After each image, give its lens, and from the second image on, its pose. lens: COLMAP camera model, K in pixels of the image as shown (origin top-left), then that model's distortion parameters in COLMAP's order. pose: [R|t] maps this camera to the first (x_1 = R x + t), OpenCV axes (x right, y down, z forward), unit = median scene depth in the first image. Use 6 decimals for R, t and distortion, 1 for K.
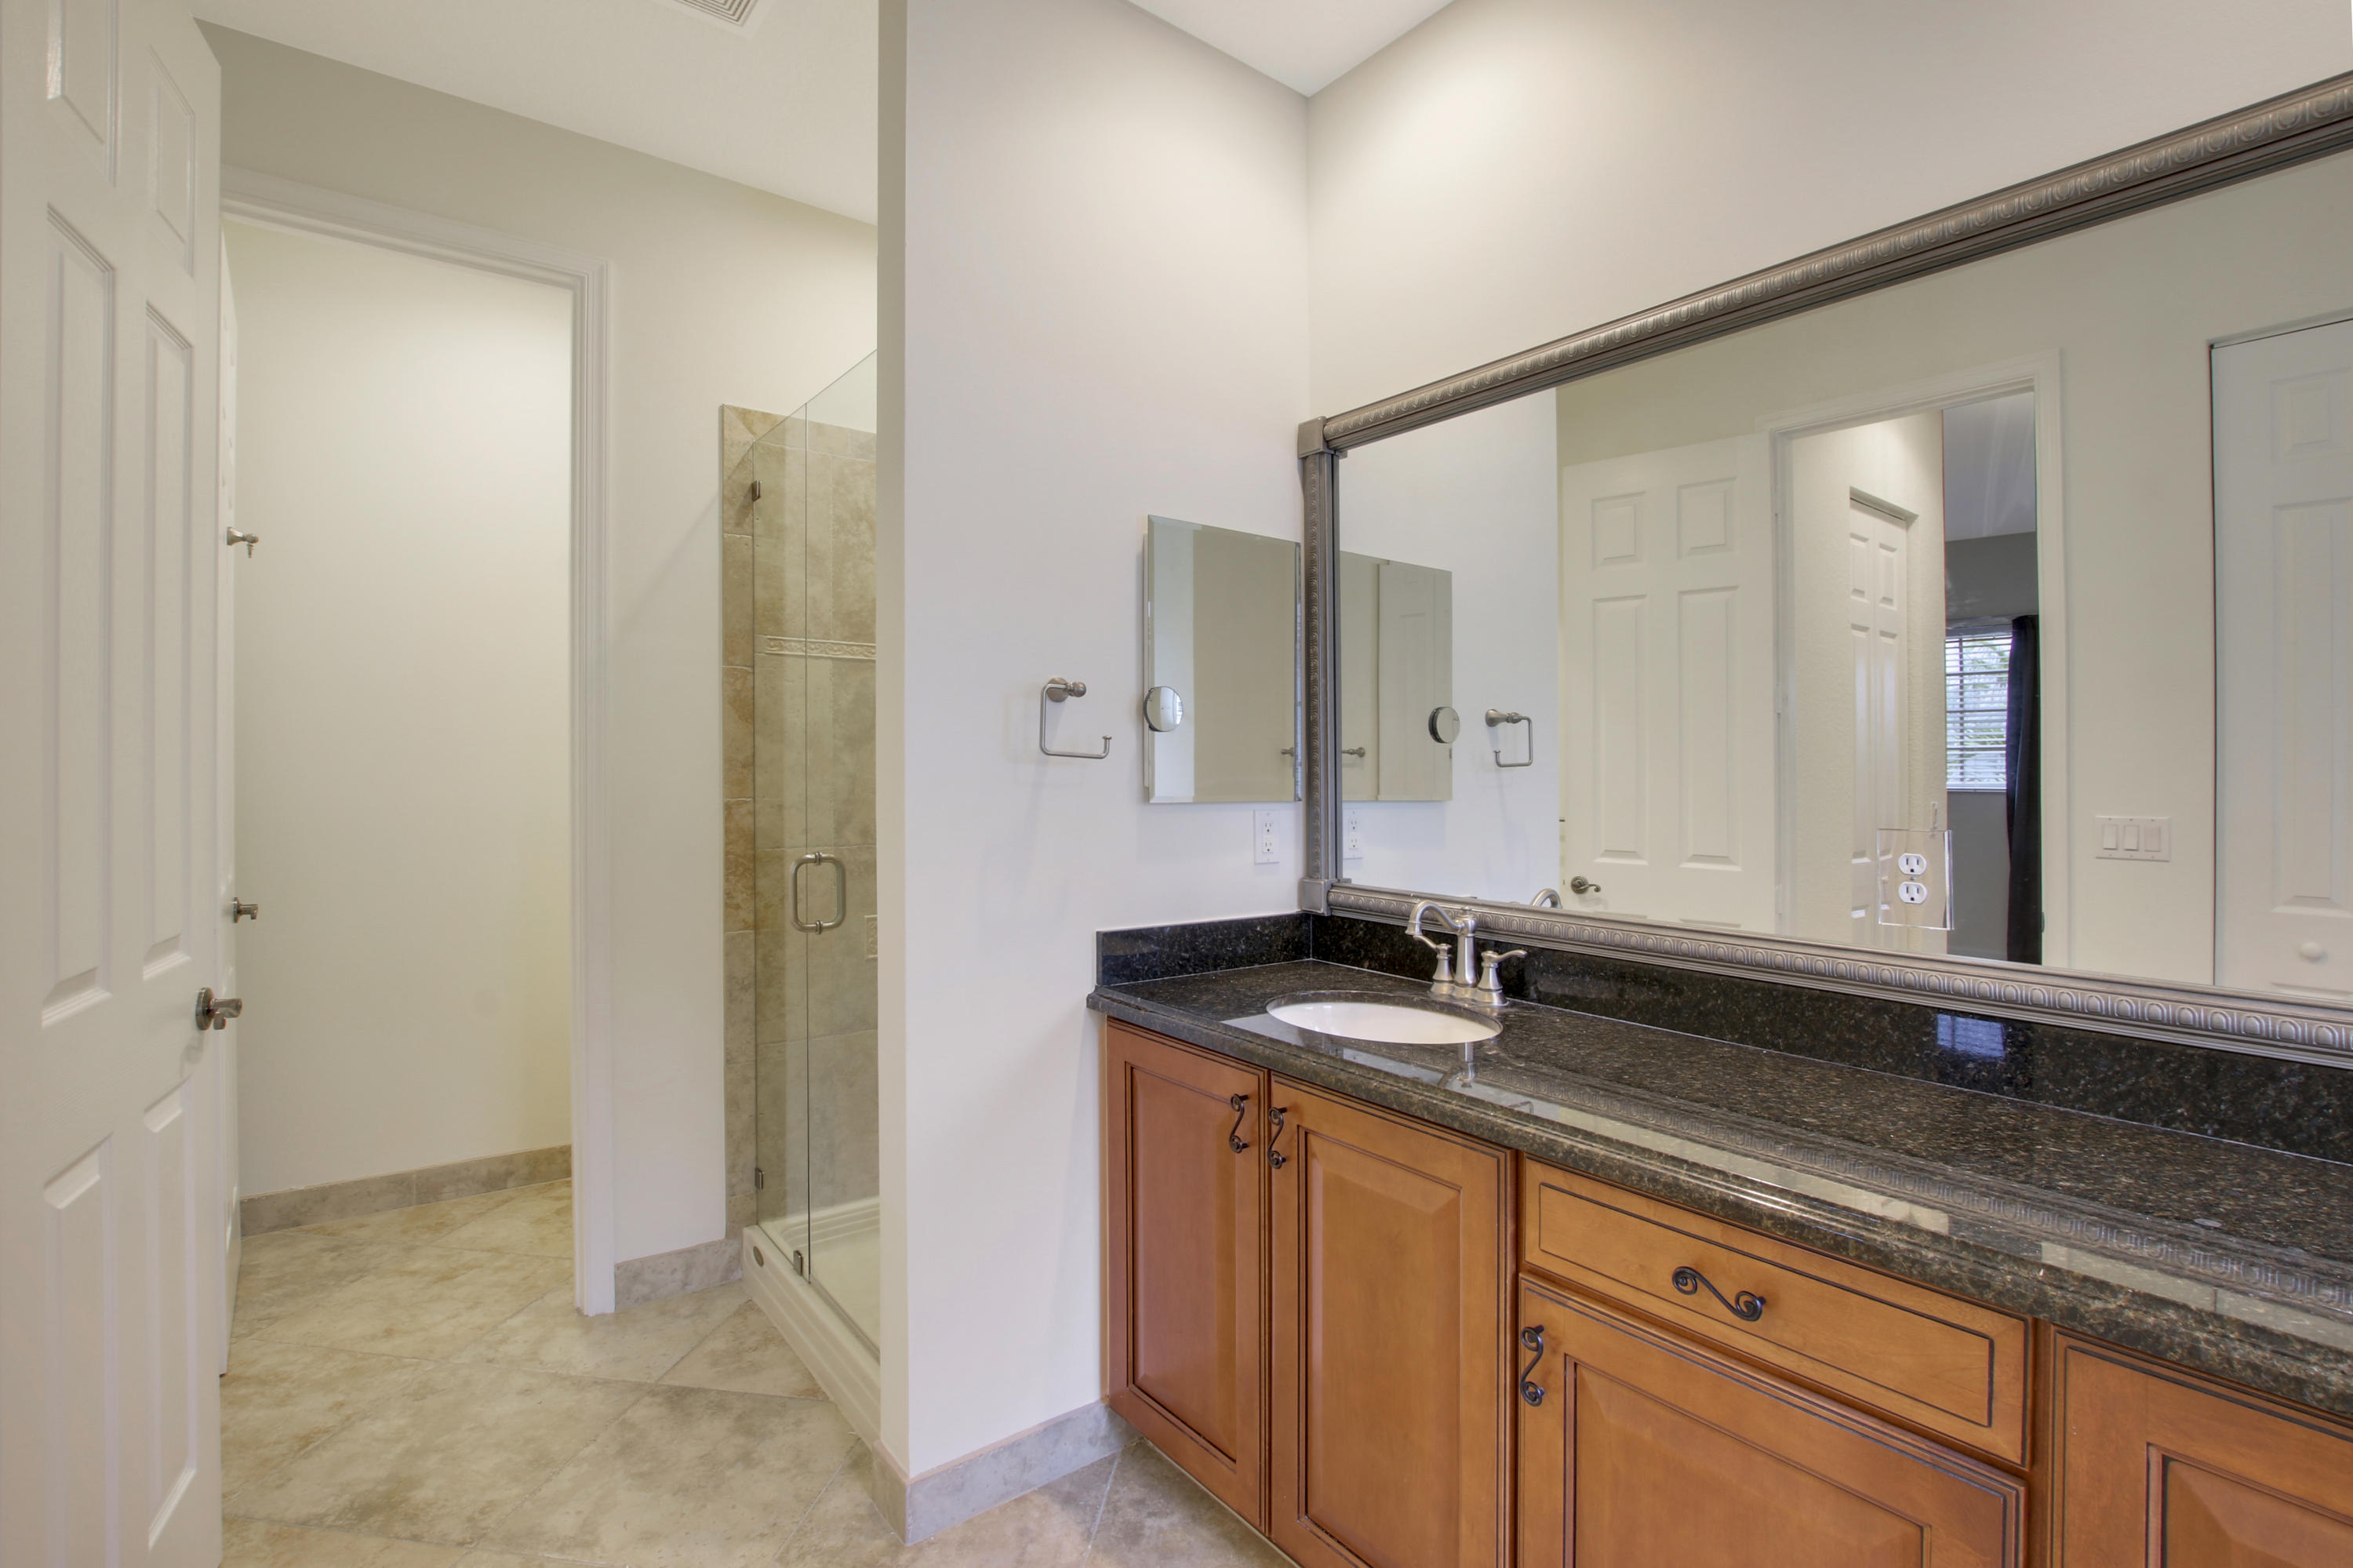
lens RADIAL K [[1099.8, 0, 1179.0], [0, 1099.8, 790.9], [0, 0, 1]] dist [-0.000045, -0.000104]
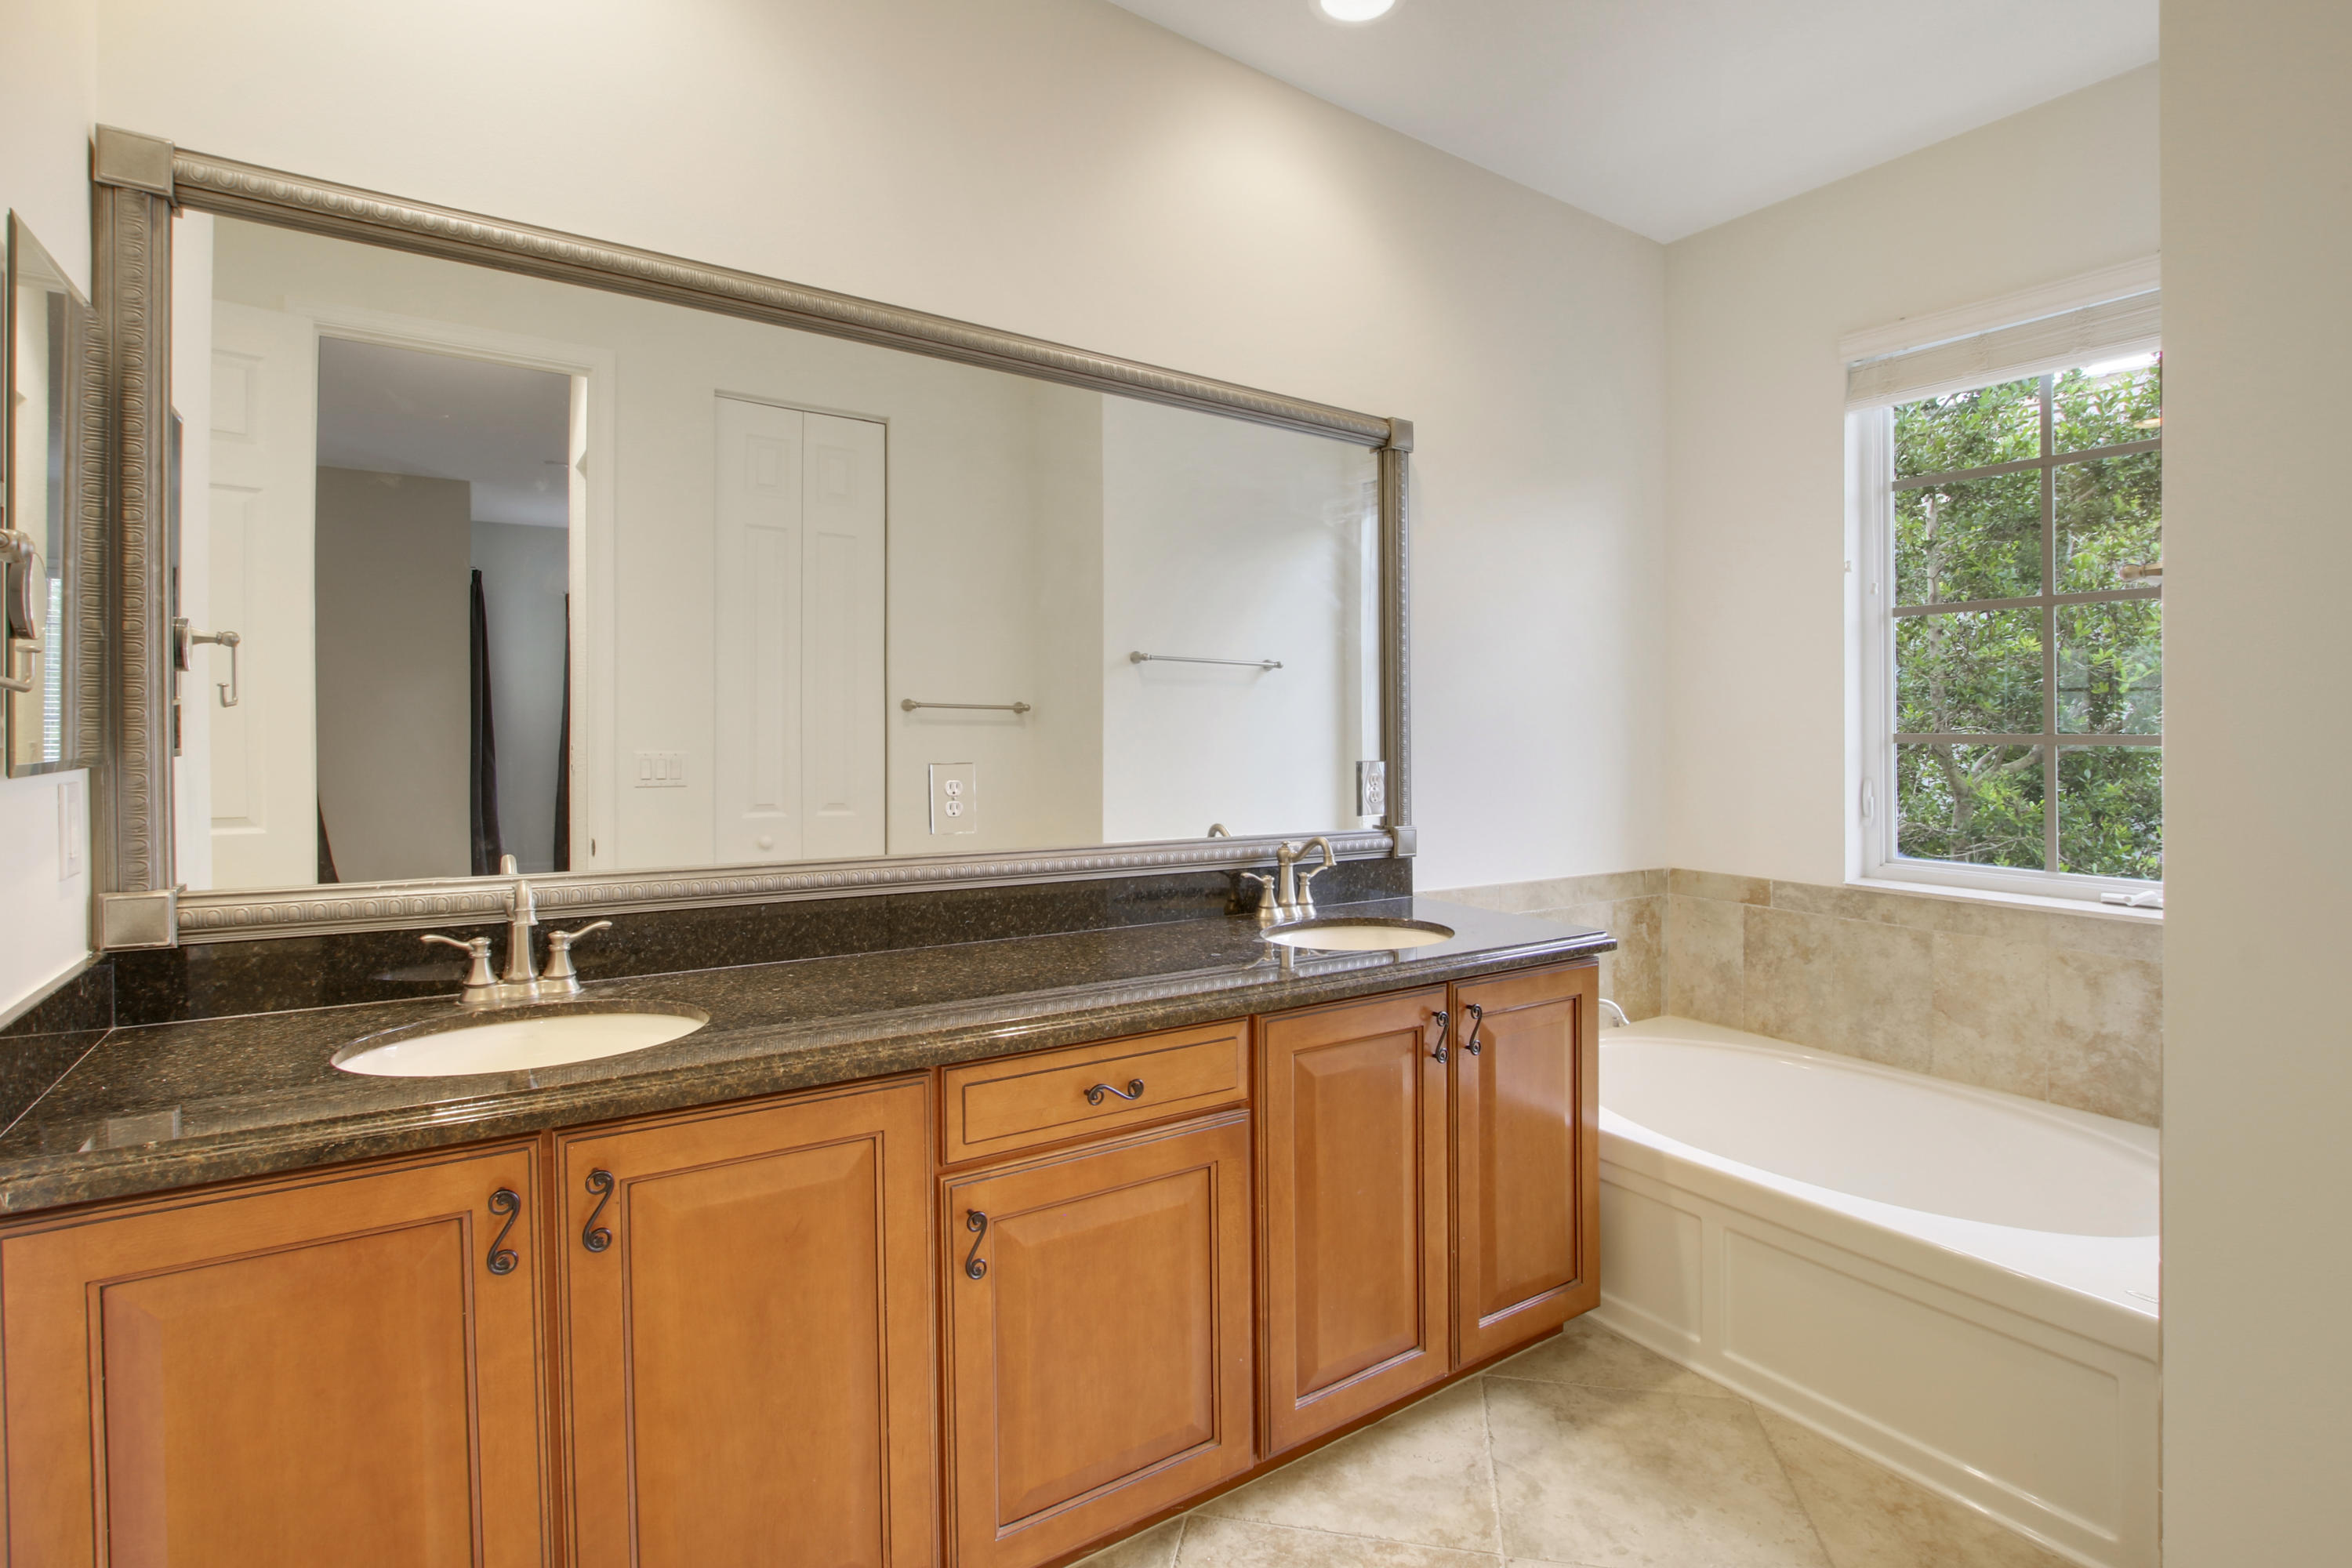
lens RADIAL K [[1134.2, 0, 1179.6], [0, 1134.2, 718.4], [0, 0, 1]] dist [-0.001836, -0.000700]
pose [[0.067159, 0.002015, 0.997740, -0.690442], [0.006703, 0.999974, -0.002471, -0.015440], [-0.997720, 0.006854, 0.067144, 0.582562]]
